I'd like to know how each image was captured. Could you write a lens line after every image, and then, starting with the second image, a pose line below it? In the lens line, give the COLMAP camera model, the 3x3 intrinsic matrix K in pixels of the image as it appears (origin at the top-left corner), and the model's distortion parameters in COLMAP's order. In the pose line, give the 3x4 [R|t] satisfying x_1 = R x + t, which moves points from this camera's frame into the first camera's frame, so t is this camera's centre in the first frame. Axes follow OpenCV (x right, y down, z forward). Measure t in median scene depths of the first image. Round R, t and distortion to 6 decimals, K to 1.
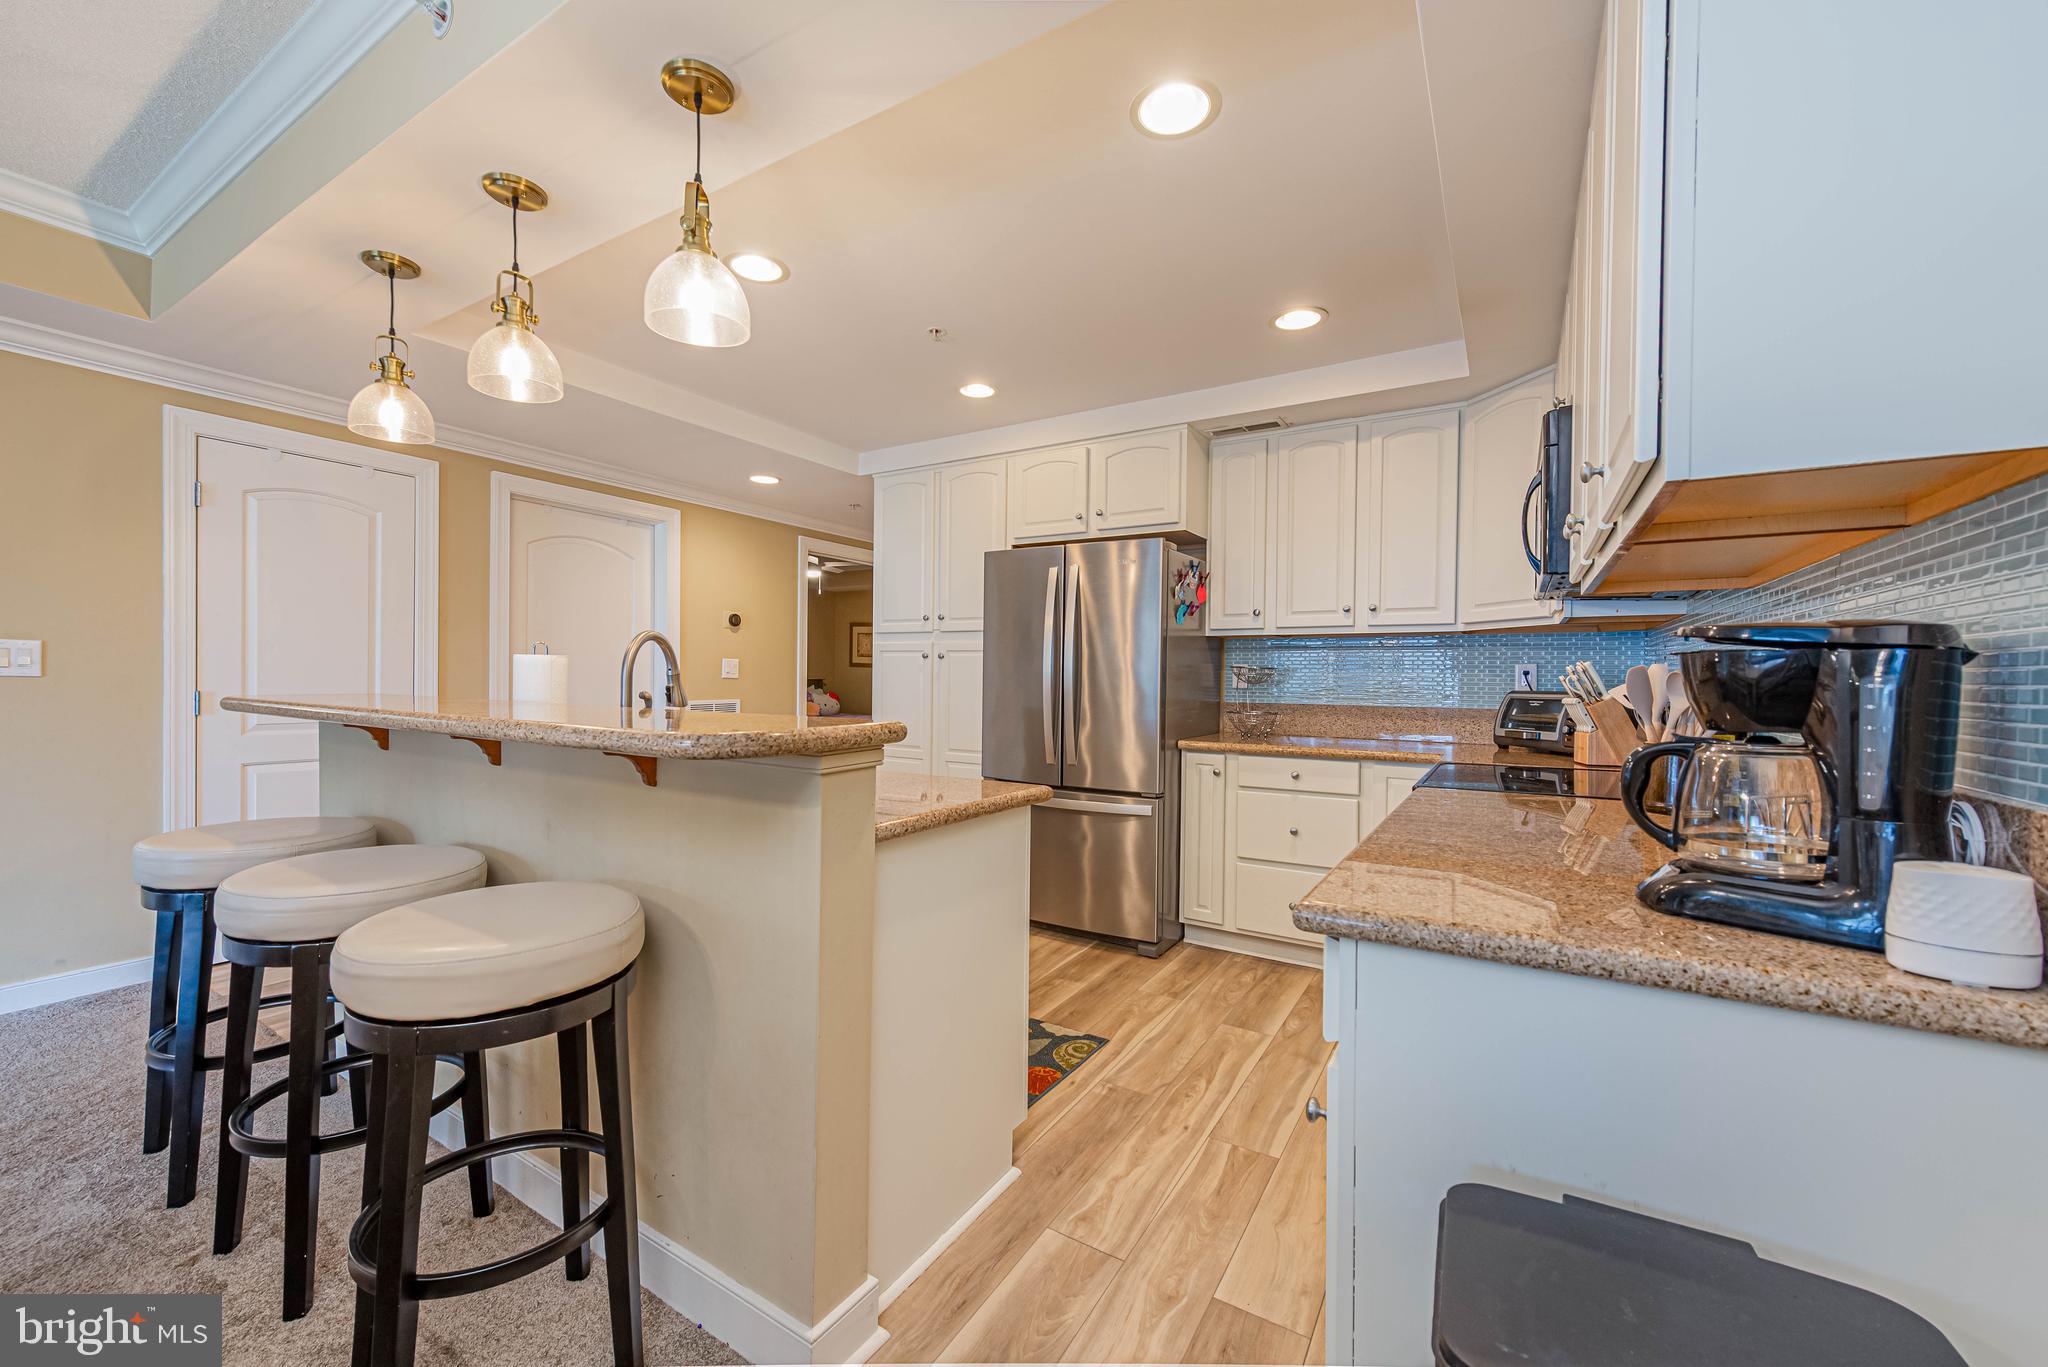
lens RADIAL K [[803.7, 0, 1017.3], [0, 803.7, 686.1], [0, 0, 1]] dist [0.001388, 0.000018]
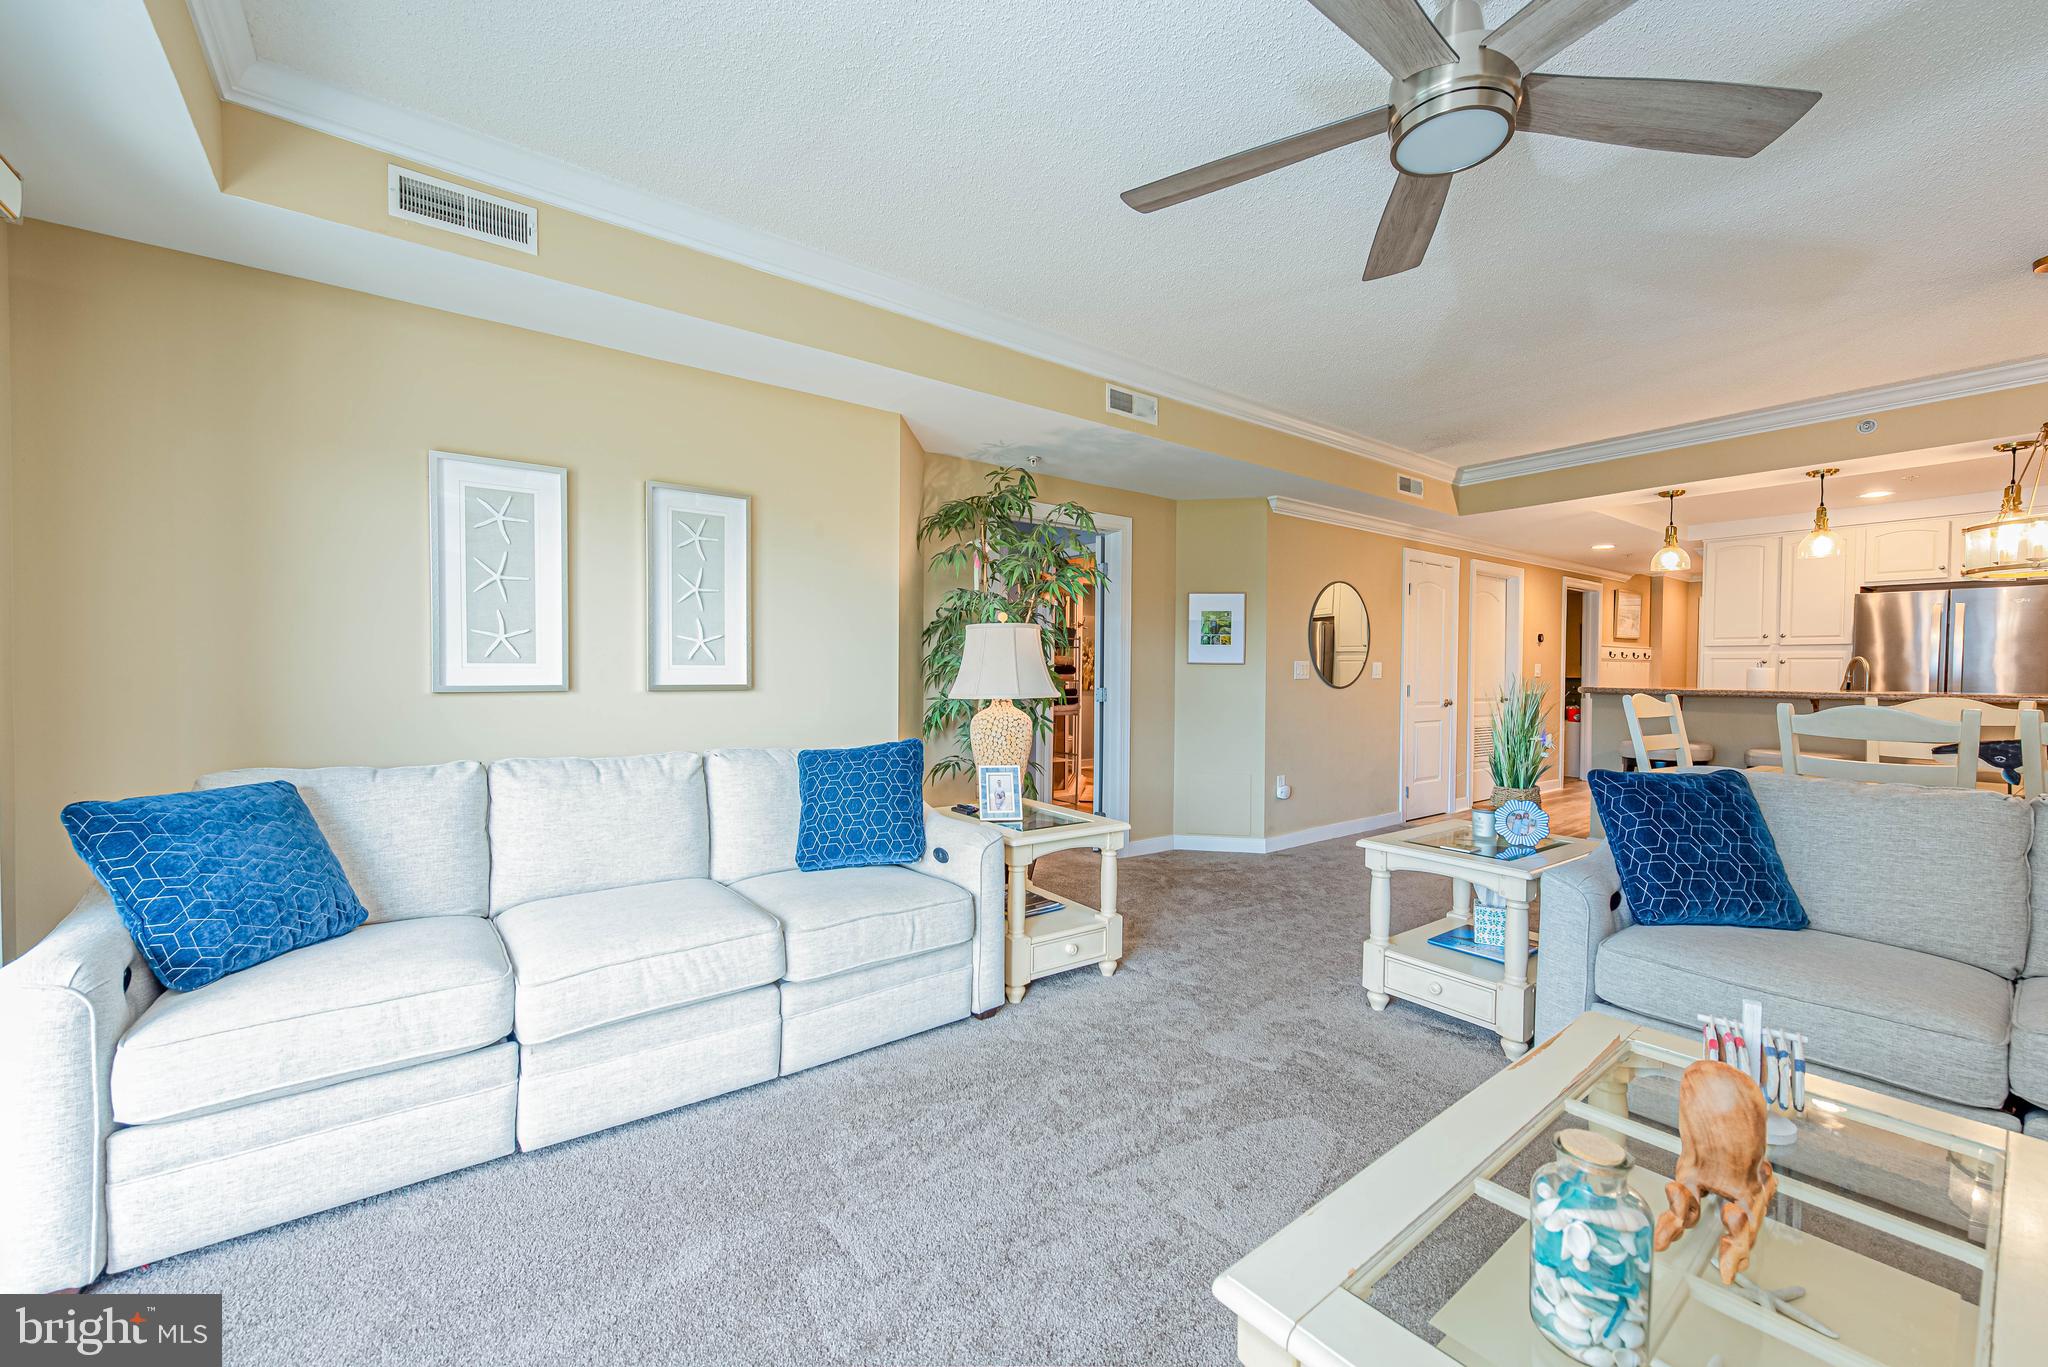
lens RADIAL K [[803.7, 0, 1017.3], [0, 803.7, 686.1], [0, 0, 1]] dist [0.001388, 0.000018]
pose [[0.925381, -0.001443, -0.379035, -1.118117], [0.000812, 0.999998, -0.001826, 0.012038], [0.379037, 0.001382, 0.925381, -1.215262]]
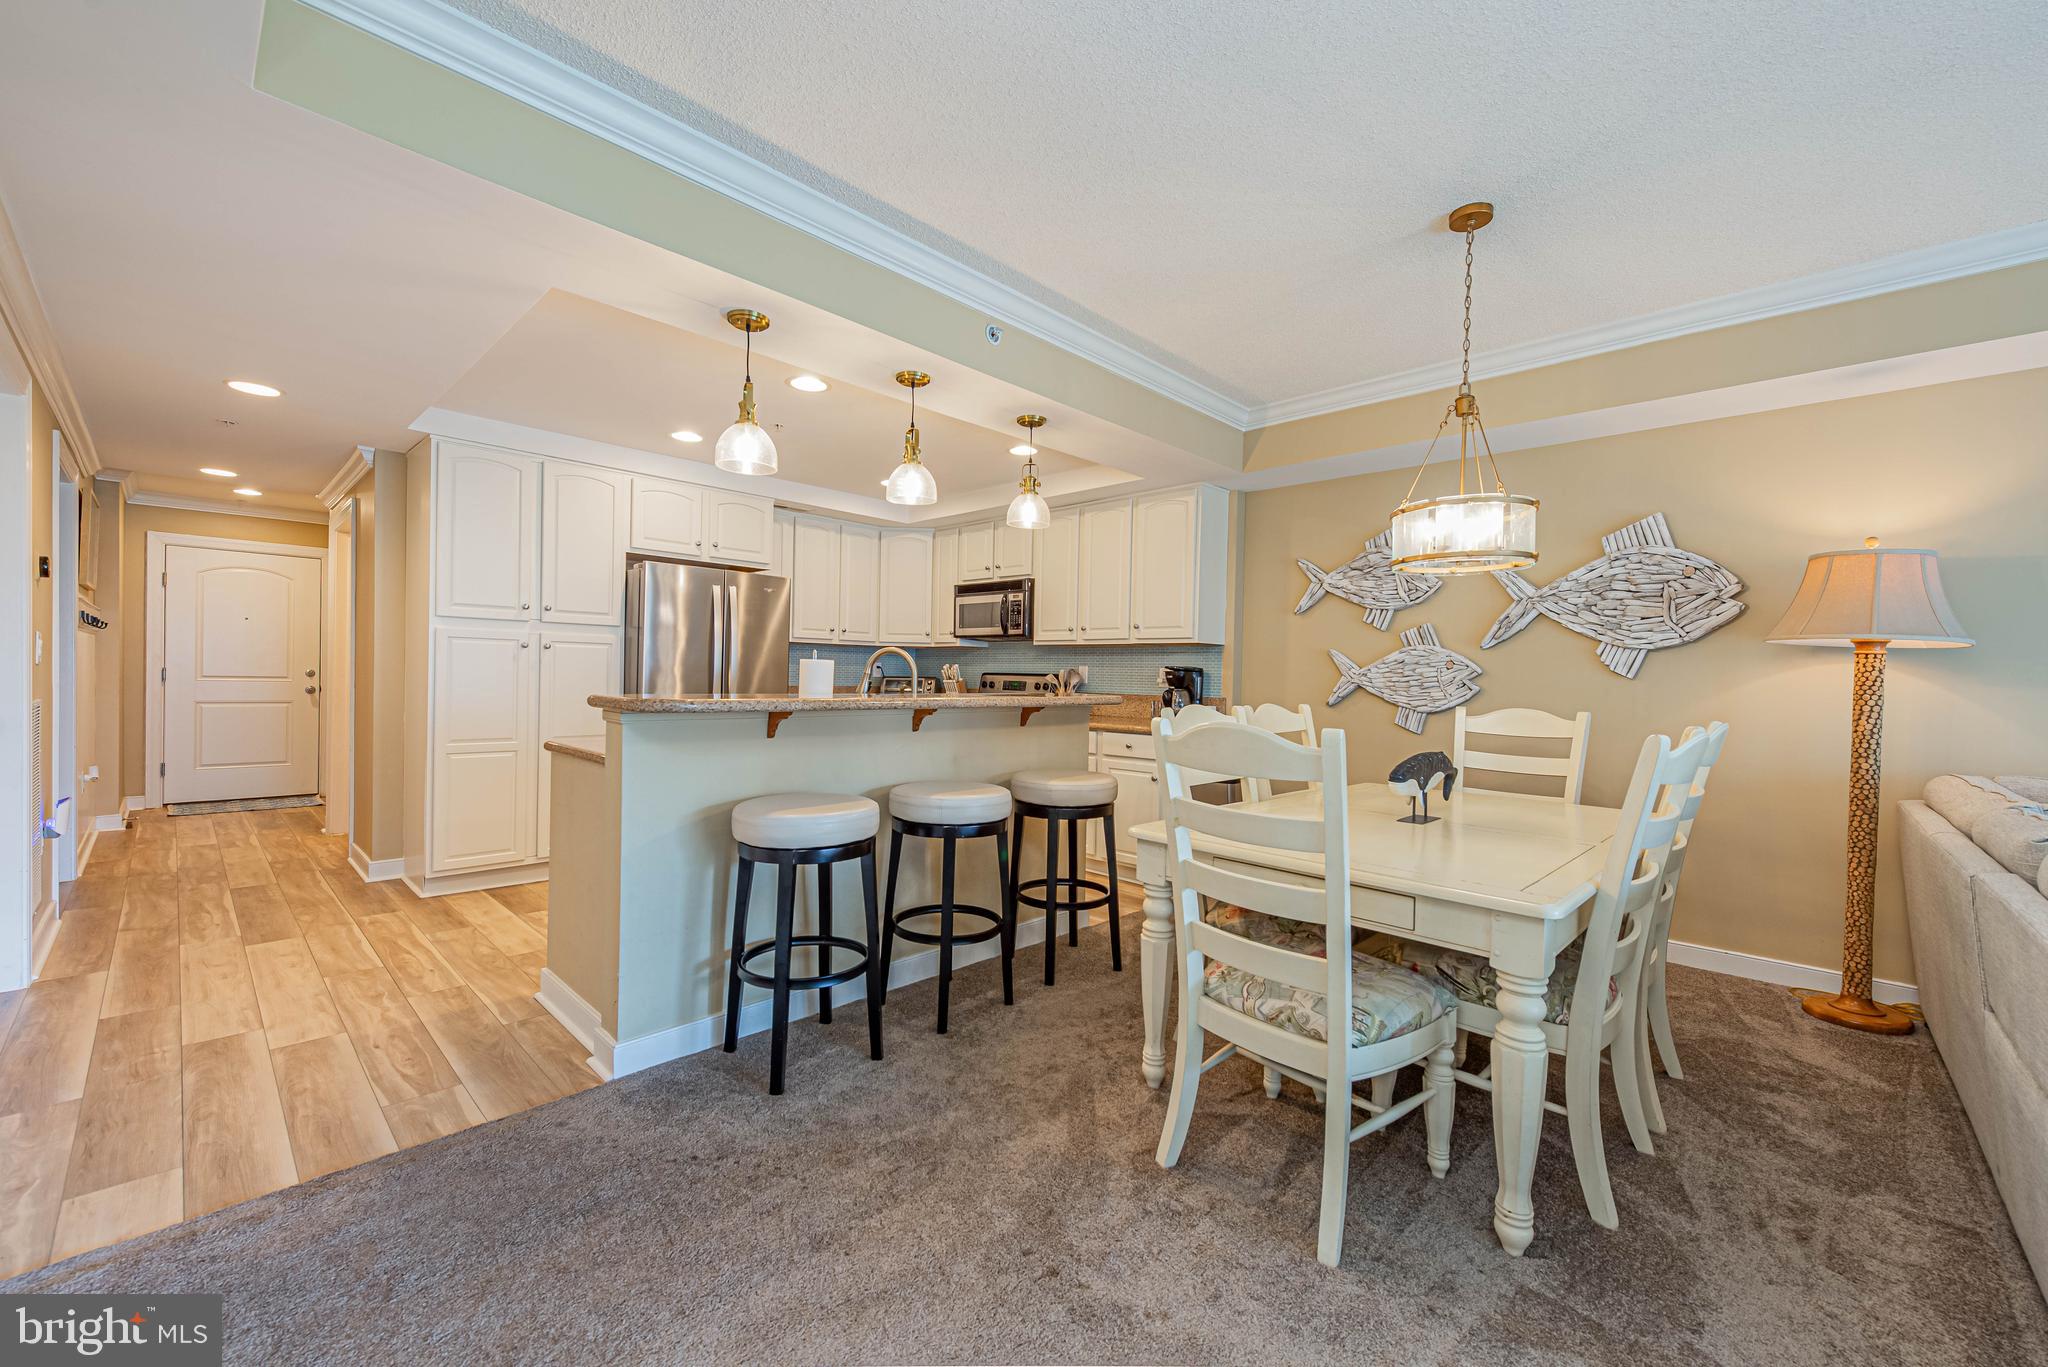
lens RADIAL K [[811.5, 0, 1009.8], [0, 811.5, 689.3], [0, 0, 1]] dist [0.000882, 0.000063]
pose [[0.209765, -0.024236, 0.977451, -1.297864], [-0.003047, 0.999672, 0.025440, -0.014620], [-0.977747, -0.008314, 0.209623, 0.284031]]
